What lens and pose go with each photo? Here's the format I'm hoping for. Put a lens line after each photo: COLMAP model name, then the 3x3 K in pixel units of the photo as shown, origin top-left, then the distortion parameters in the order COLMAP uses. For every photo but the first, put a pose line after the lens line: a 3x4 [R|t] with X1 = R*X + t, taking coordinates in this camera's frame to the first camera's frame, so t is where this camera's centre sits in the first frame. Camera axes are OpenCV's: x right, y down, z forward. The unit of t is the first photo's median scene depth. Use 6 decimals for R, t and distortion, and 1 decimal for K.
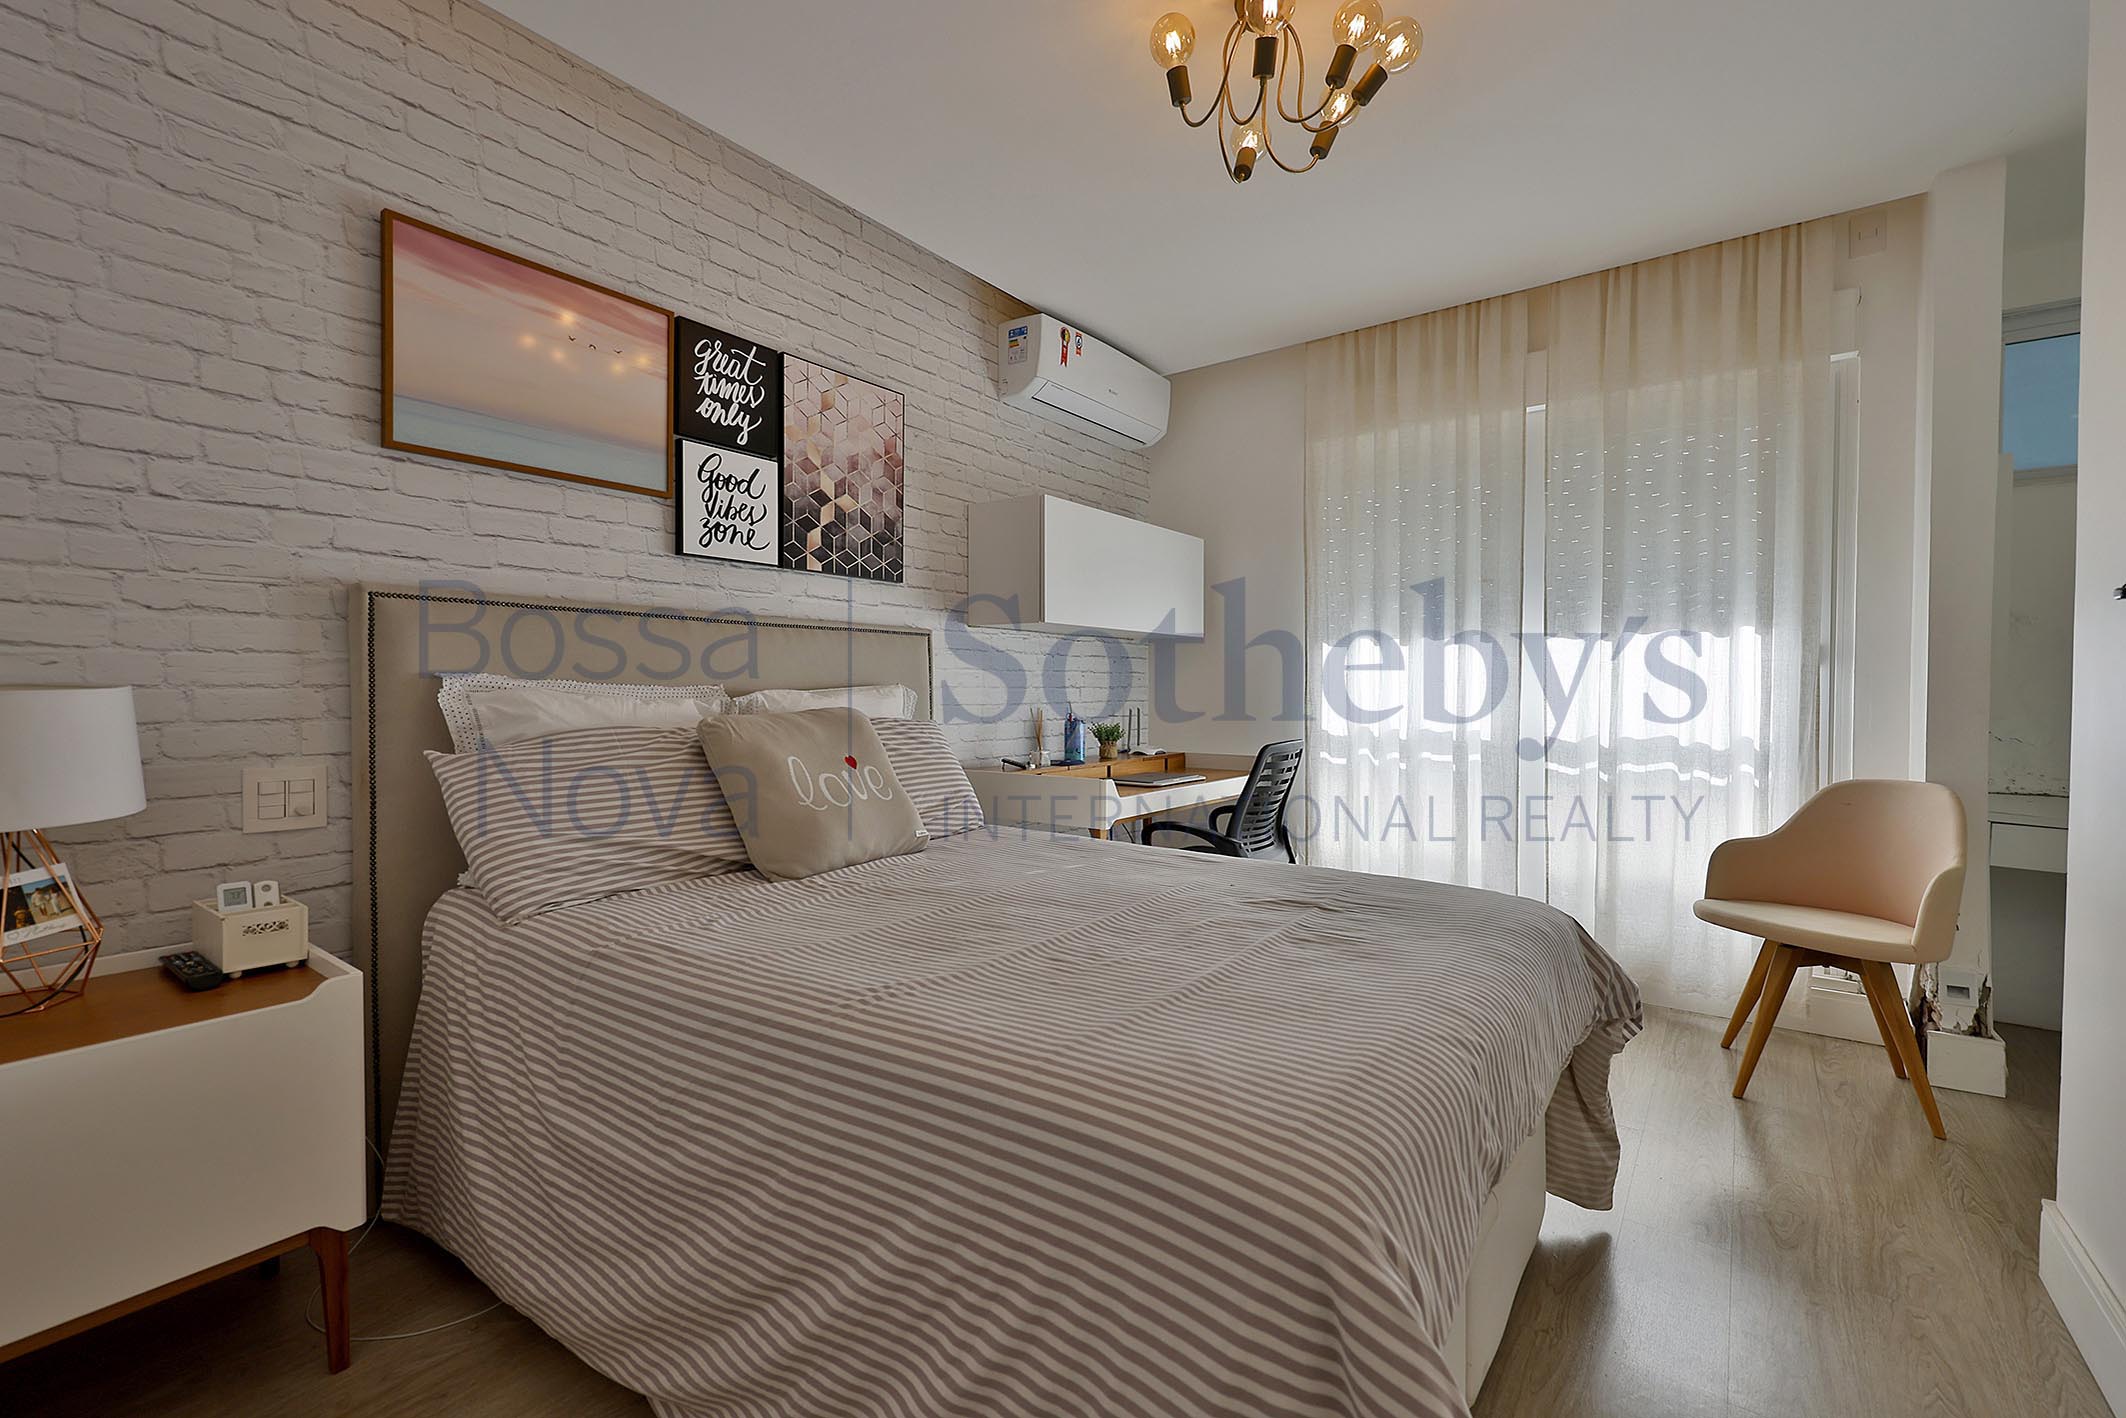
lens RADIAL K [[897.6, 0, 1066.7], [0, 897.6, 706.3], [0, 0, 1]] dist [0.001594, 0.000085]
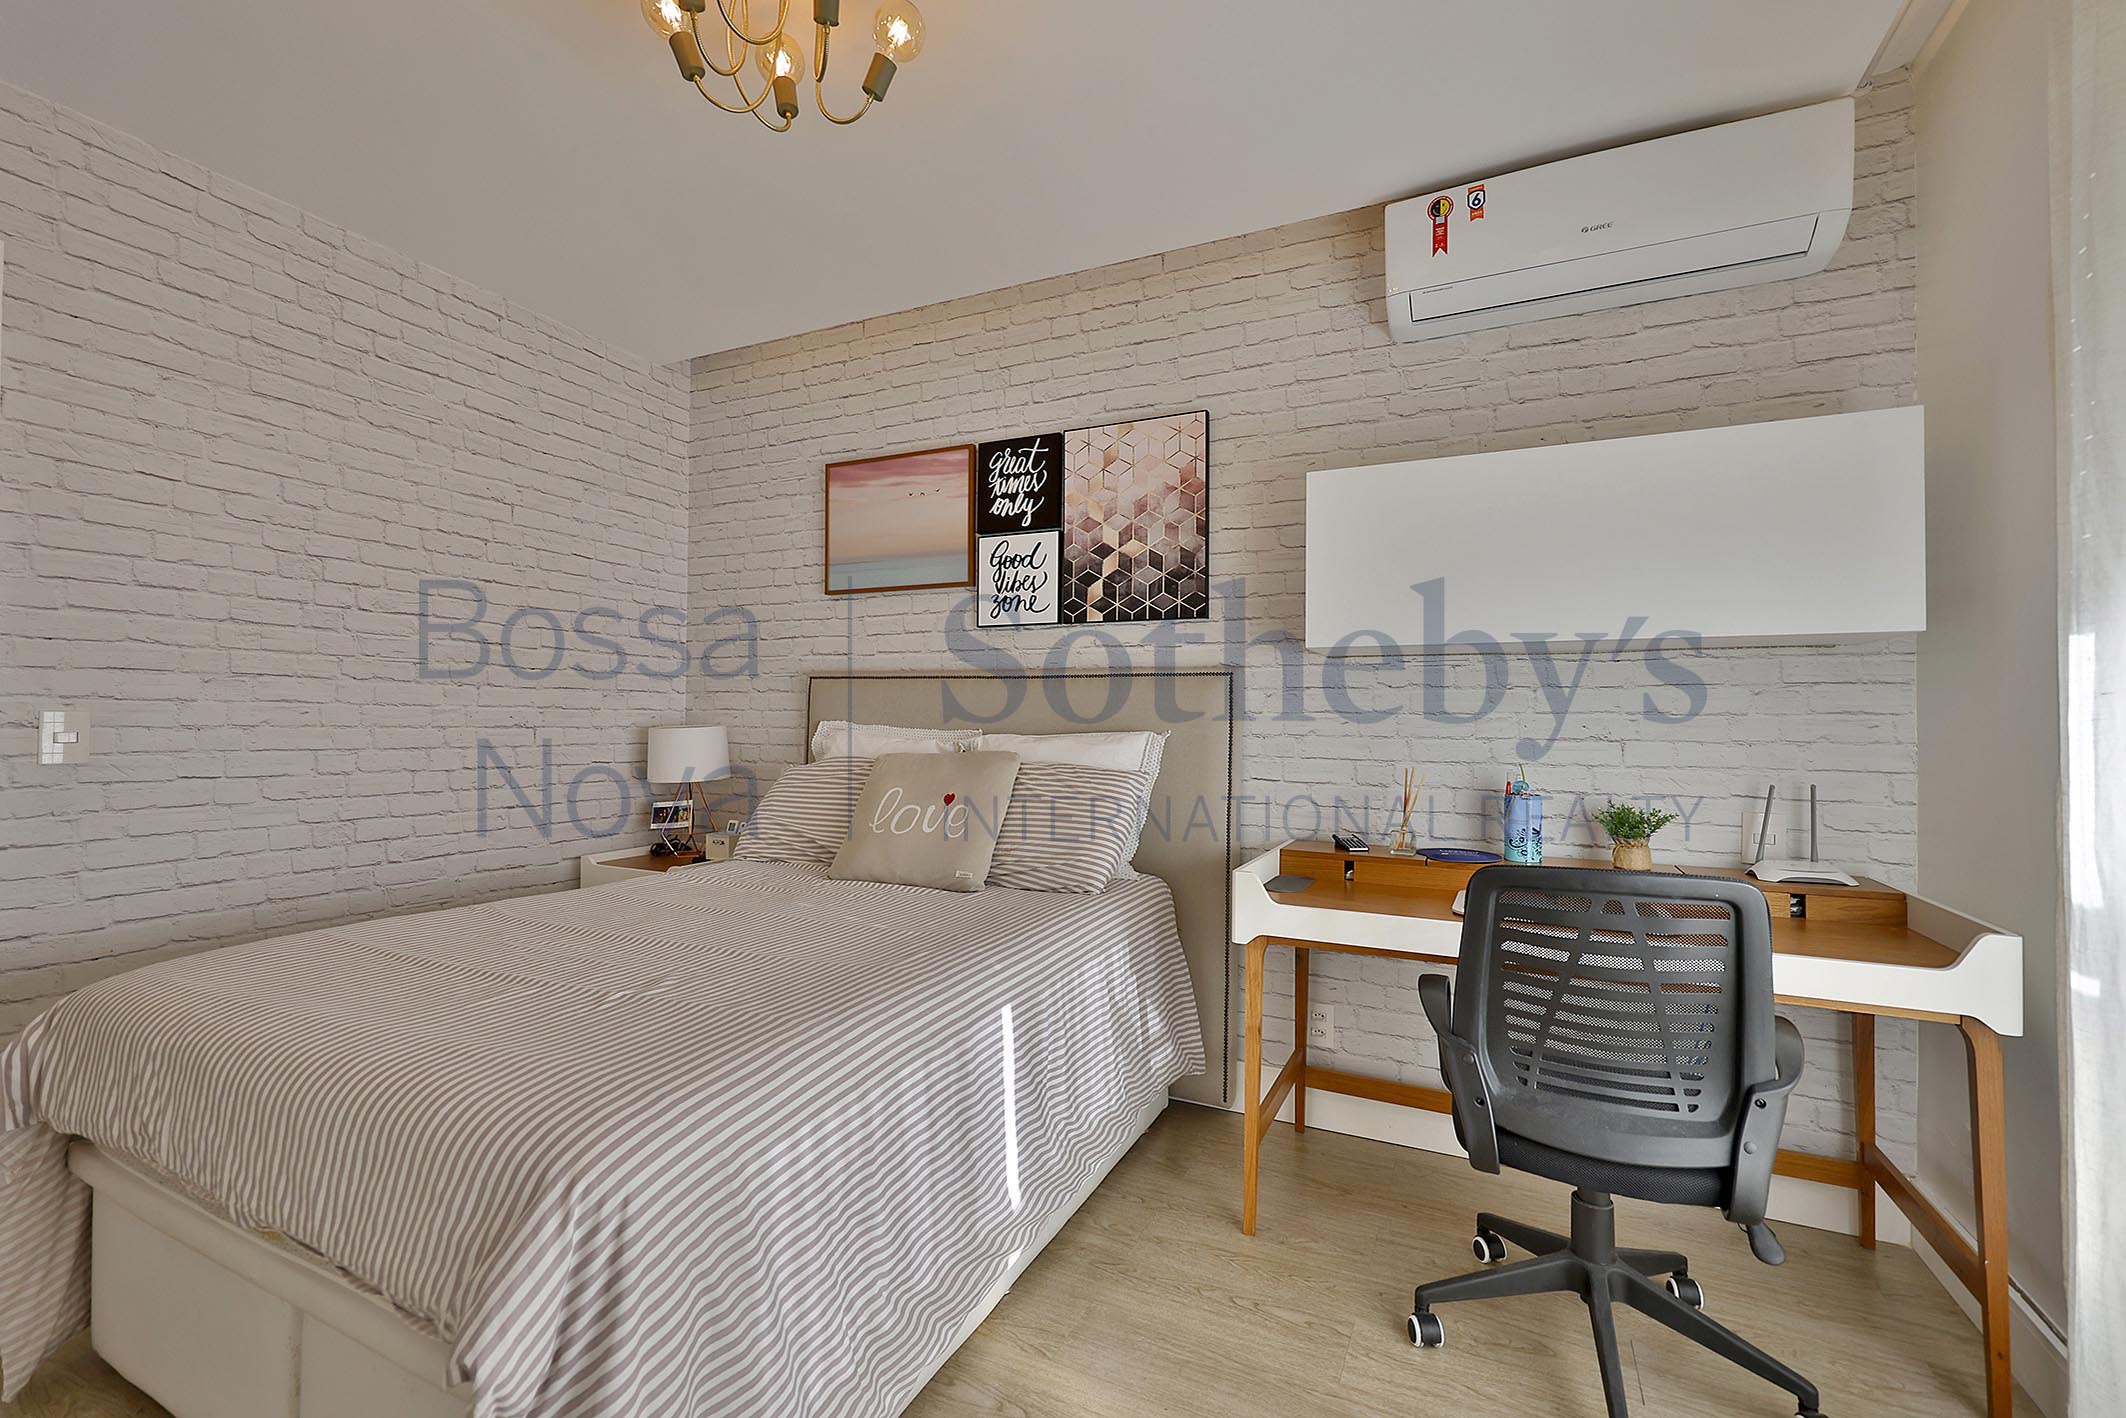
lens RADIAL K [[897.6, 0, 1058.1], [0, 897.6, 704.6], [0, 0, 1]] dist [0.001594, 0.000085]
pose [[0.186574, -0.016430, -0.982304, 0.767470], [-0.031409, 0.999249, -0.022679, -0.030282], [0.981939, 0.035084, 0.185918, 0.795463]]
